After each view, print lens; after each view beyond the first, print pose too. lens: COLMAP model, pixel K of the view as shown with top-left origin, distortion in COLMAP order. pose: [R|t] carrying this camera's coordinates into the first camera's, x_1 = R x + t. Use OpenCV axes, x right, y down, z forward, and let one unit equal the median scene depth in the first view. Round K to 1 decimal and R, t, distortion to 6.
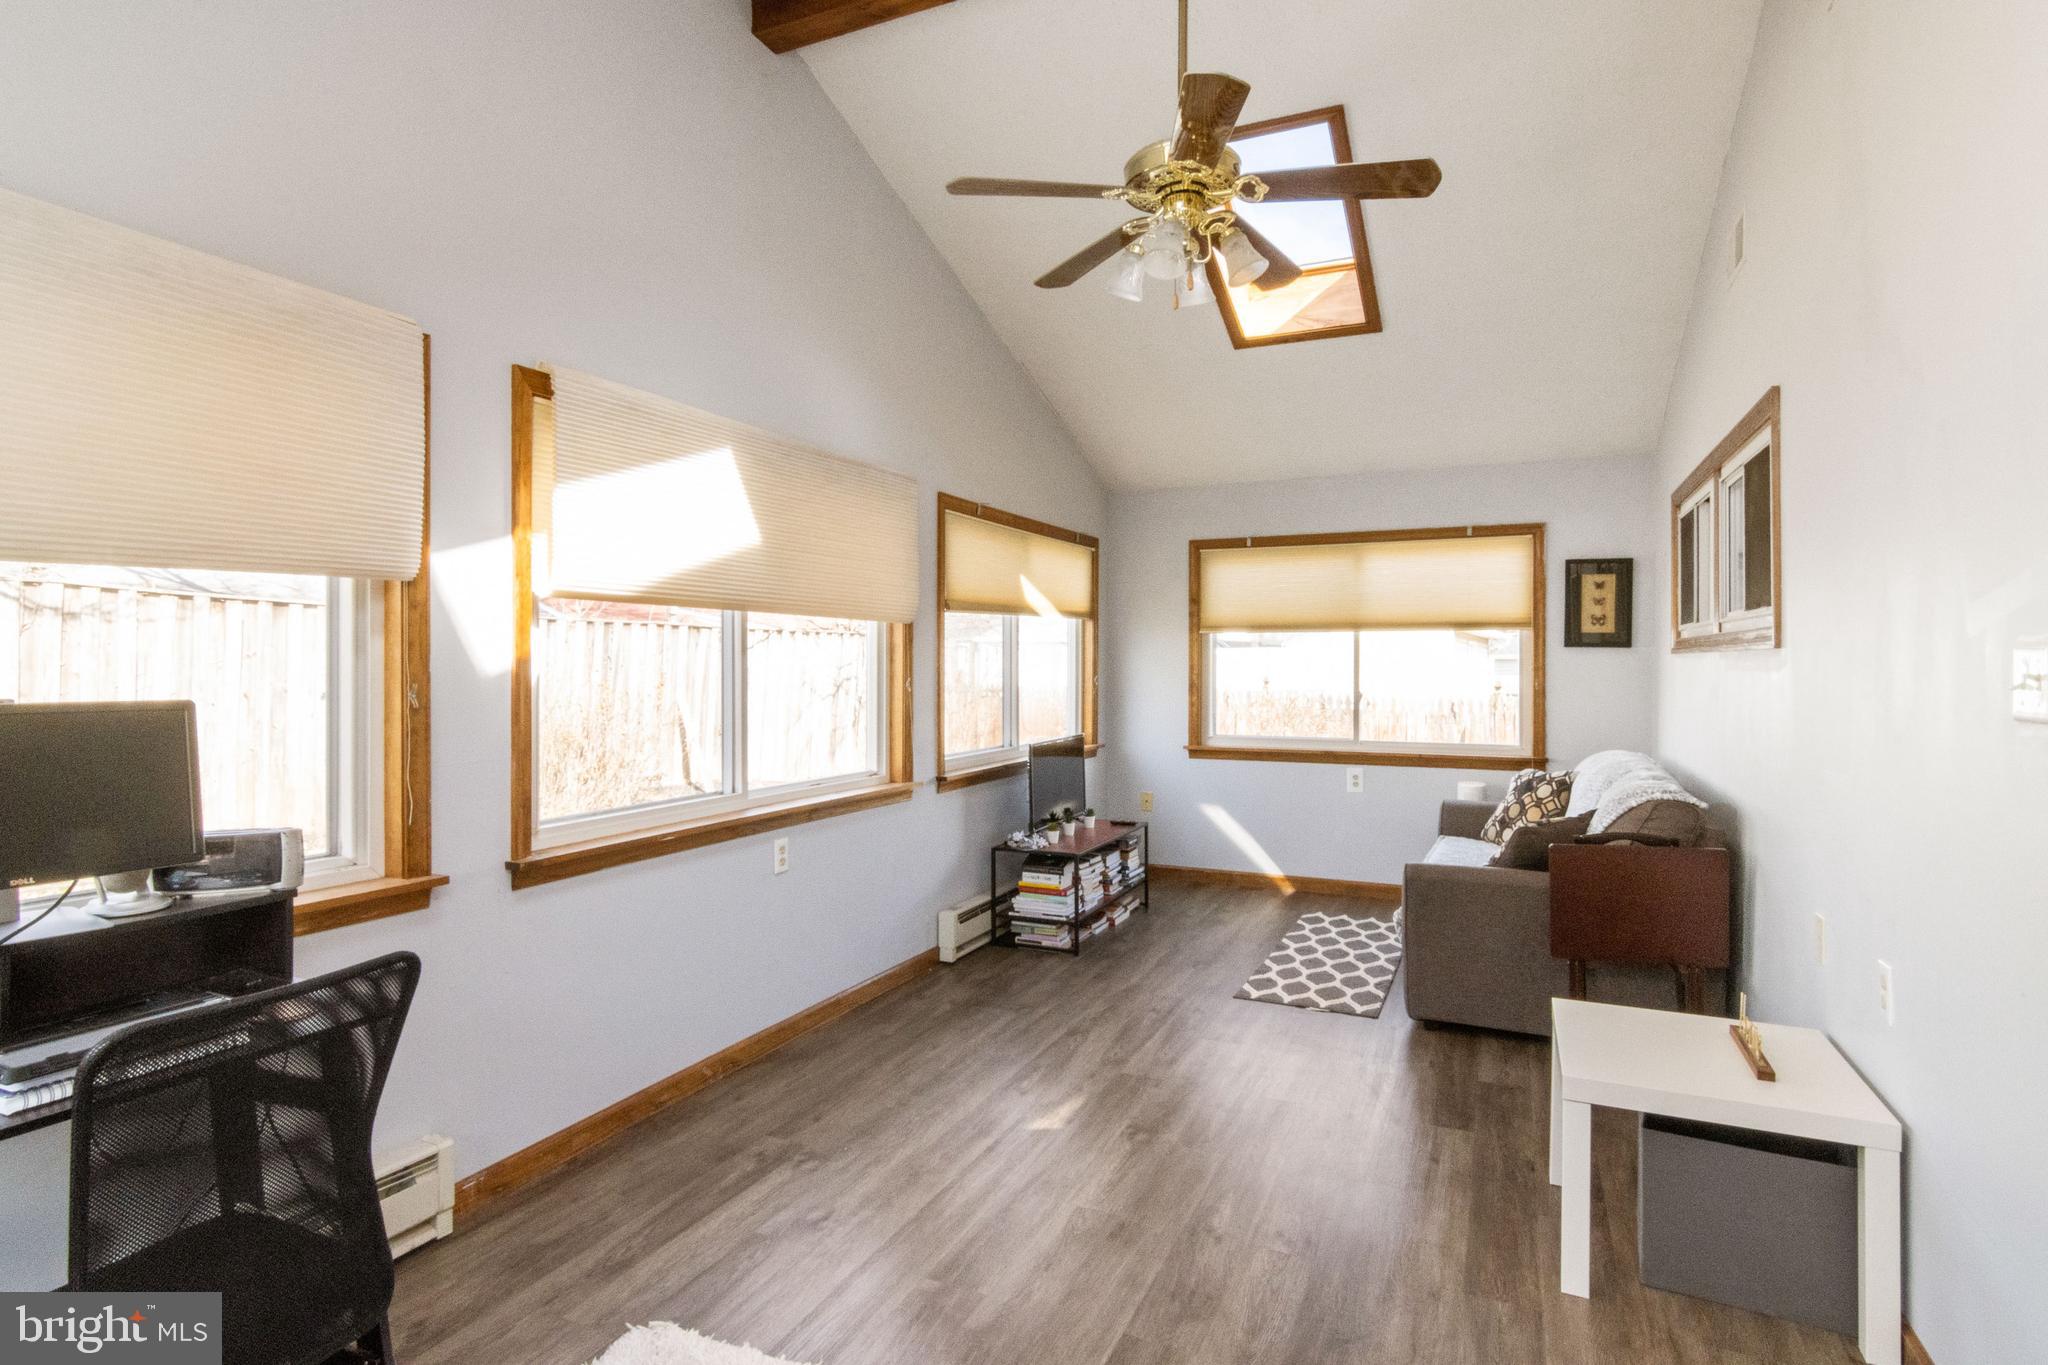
lens RADIAL K [[1034.7, 0, 1021.6], [0, 1034.7, 654.1], [0, 0, 1]] dist [-0.002167, 0.001704]
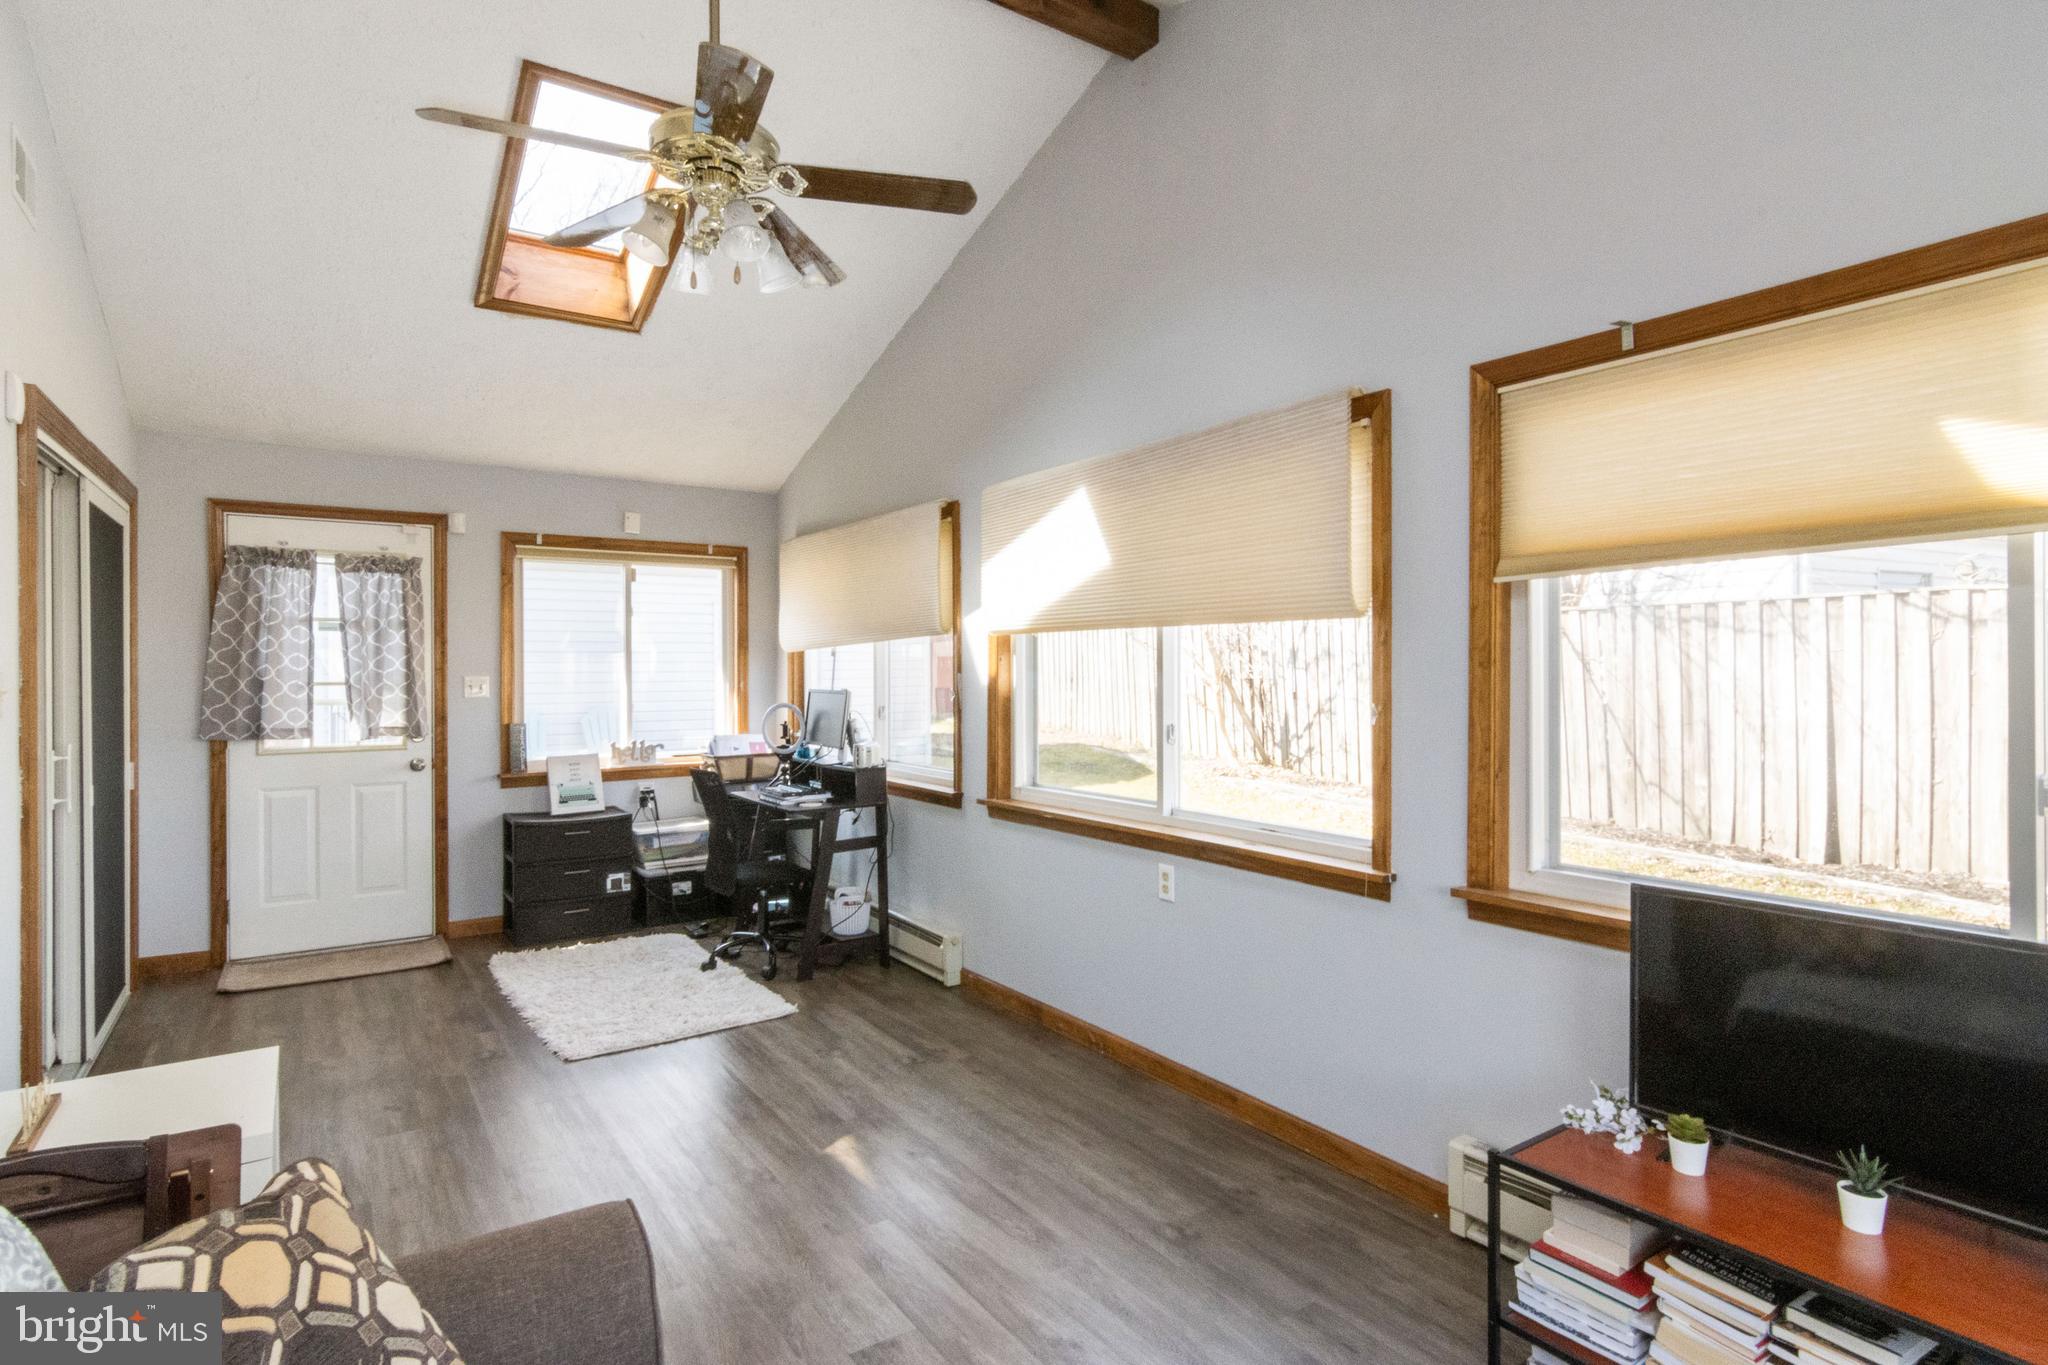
lens RADIAL K [[1073.6, 0, 1024.9], [0, 1073.6, 669.4], [0, 0, 1]] dist [-0.000647, 0.001887]
pose [[-0.513891, 0.000102, -0.857855, 0.799157], [0.009121, 0.999944, -0.005345, 0.005942], [0.857807, -0.010572, -0.513863, 1.656924]]
